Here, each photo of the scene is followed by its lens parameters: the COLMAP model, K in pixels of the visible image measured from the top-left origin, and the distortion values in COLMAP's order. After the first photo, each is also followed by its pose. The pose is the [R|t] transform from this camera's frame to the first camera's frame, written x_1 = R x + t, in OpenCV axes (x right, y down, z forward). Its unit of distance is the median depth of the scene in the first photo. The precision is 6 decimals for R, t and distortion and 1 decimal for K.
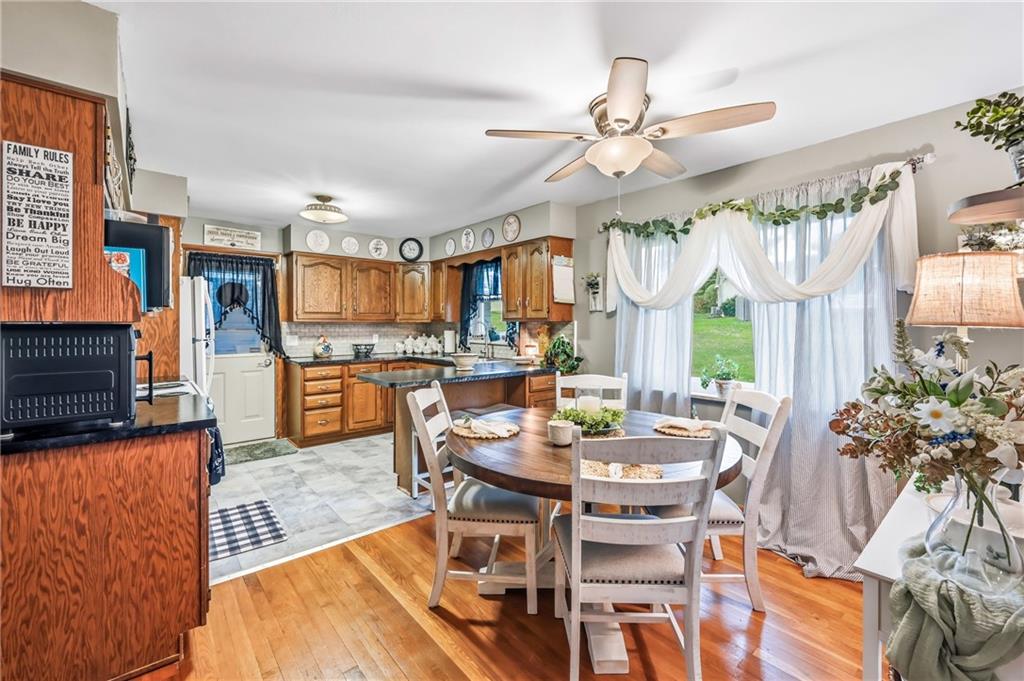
lens RADIAL K [[424.2, 0, 510.2], [0, 424.2, 325.1], [0, 0, 1]] dist [-0.000046, 0.000005]
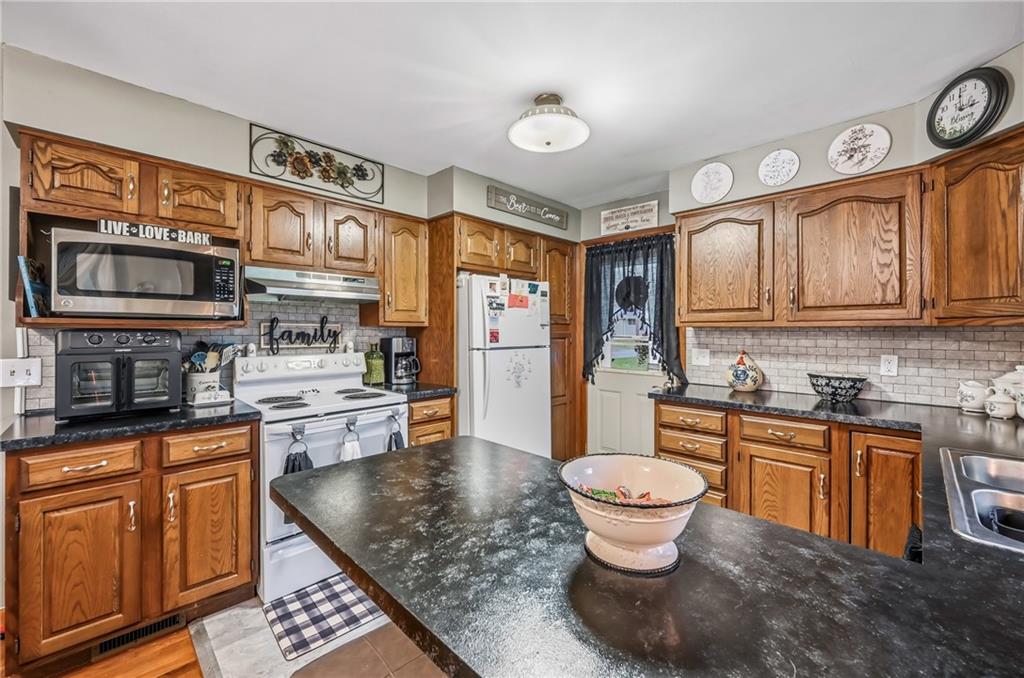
lens RADIAL K [[411.2, 0, 511.5], [0, 411.2, 333.5], [0, 0, 1]] dist [-0.000308, 0.000011]
pose [[0.081135, 0.006713, -0.996680, 0.069419], [-0.003545, 0.999973, 0.006446, -0.001162], [0.996697, 0.003010, 0.081157, 0.696810]]
